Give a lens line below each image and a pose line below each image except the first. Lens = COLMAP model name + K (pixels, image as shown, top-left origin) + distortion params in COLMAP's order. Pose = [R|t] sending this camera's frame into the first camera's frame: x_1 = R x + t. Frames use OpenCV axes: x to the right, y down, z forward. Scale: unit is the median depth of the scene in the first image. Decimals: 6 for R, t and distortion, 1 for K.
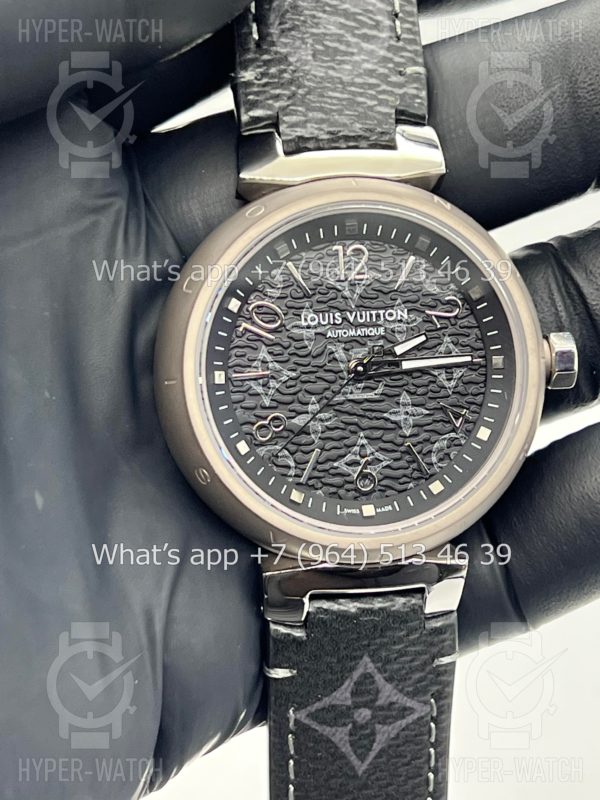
lens RADIAL K [[1805.0, 0, 298.5], [0, 1805.0, 417.4], [0, 0, 1]] dist [0.143908, -0.073313]
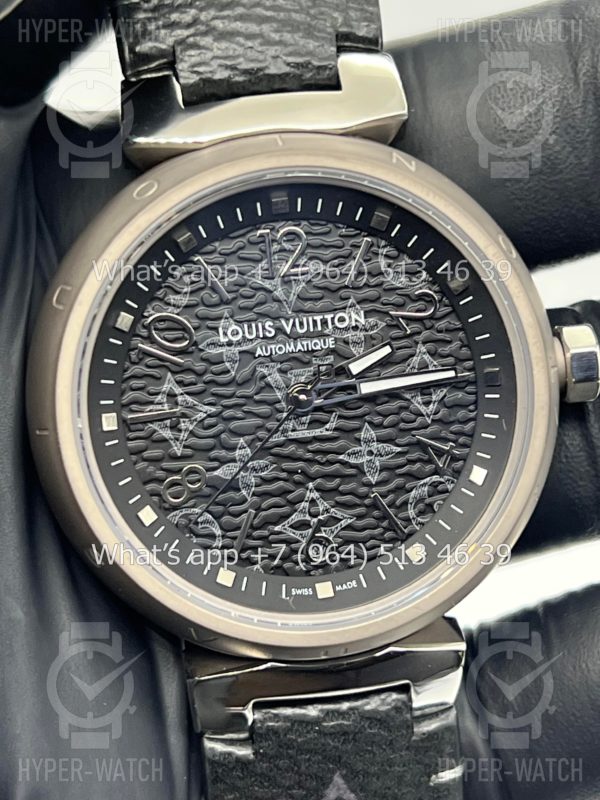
lens RADIAL K [[1805.0, 0, 298.5], [0, 1805.0, 417.4], [0, 0, 1]] dist [0.143908, -0.073313]
pose [[0.998147, -0.052938, -0.029995, 0.053517], [0.054726, 0.996556, 0.062305, -0.064178], [0.026594, -0.063831, 0.997606, 0.269484]]
